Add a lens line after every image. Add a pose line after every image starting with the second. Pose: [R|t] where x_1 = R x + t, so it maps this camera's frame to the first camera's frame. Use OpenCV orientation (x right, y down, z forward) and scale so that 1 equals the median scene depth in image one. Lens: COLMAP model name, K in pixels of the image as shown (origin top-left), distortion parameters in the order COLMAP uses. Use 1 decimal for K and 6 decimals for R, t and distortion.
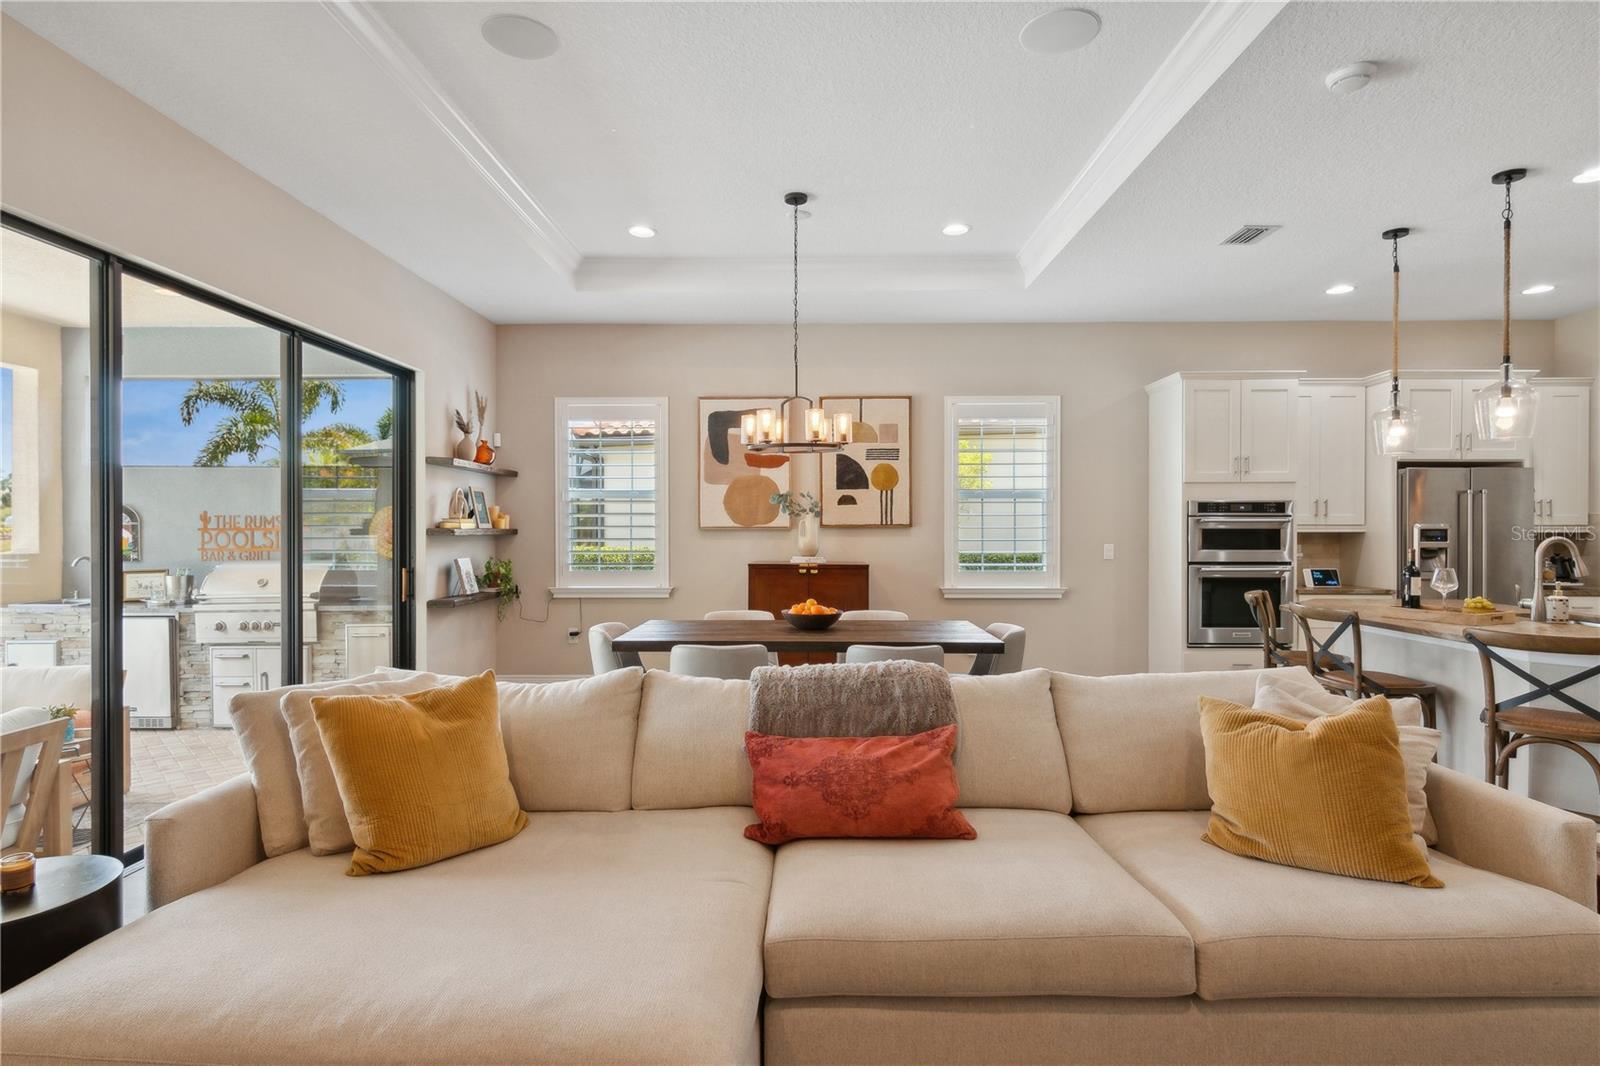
lens RADIAL K [[836.4, 0, 788.7], [0, 836.4, 537.3], [0, 0, 1]] dist [0.002175, -0.001875]
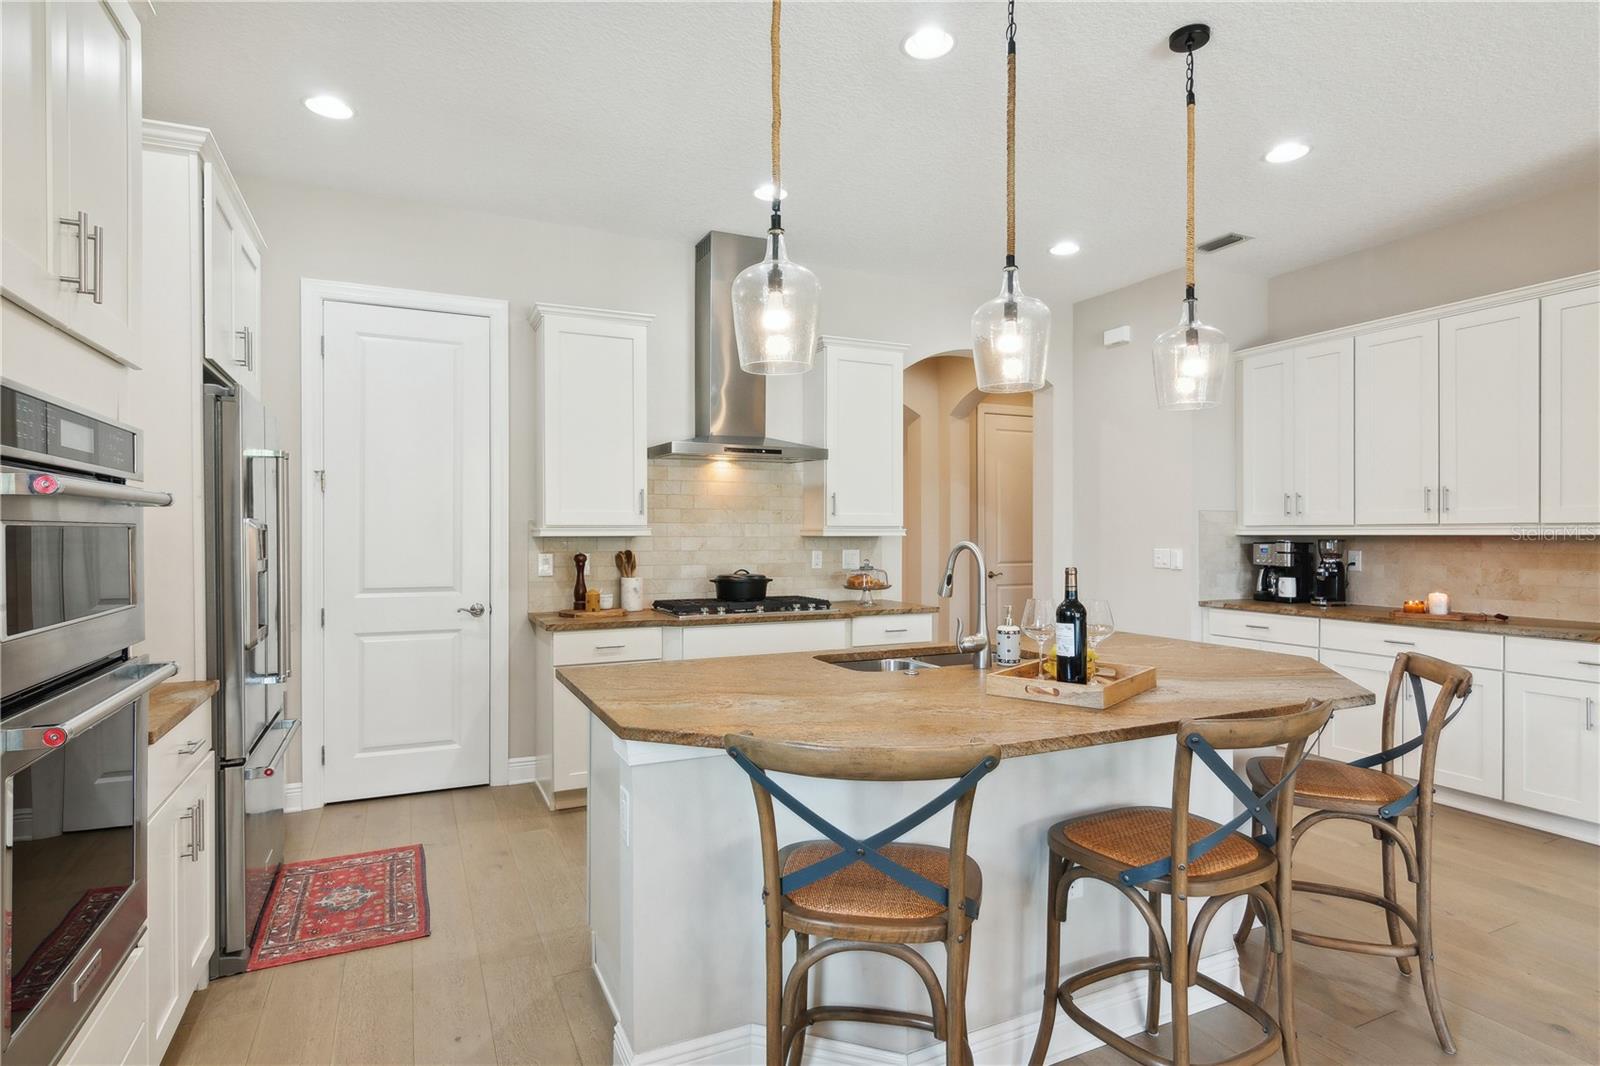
lens RADIAL K [[836.4, 0, 791.7], [0, 836.4, 535.4], [0, 0, 1]] dist [0.002175, -0.001875]
pose [[-0.447572, -0.004466, 0.894237, 0.233249], [0.008227, 0.999925, 0.009112, -0.008421], [-0.894210, 0.011435, -0.447501, 0.910585]]
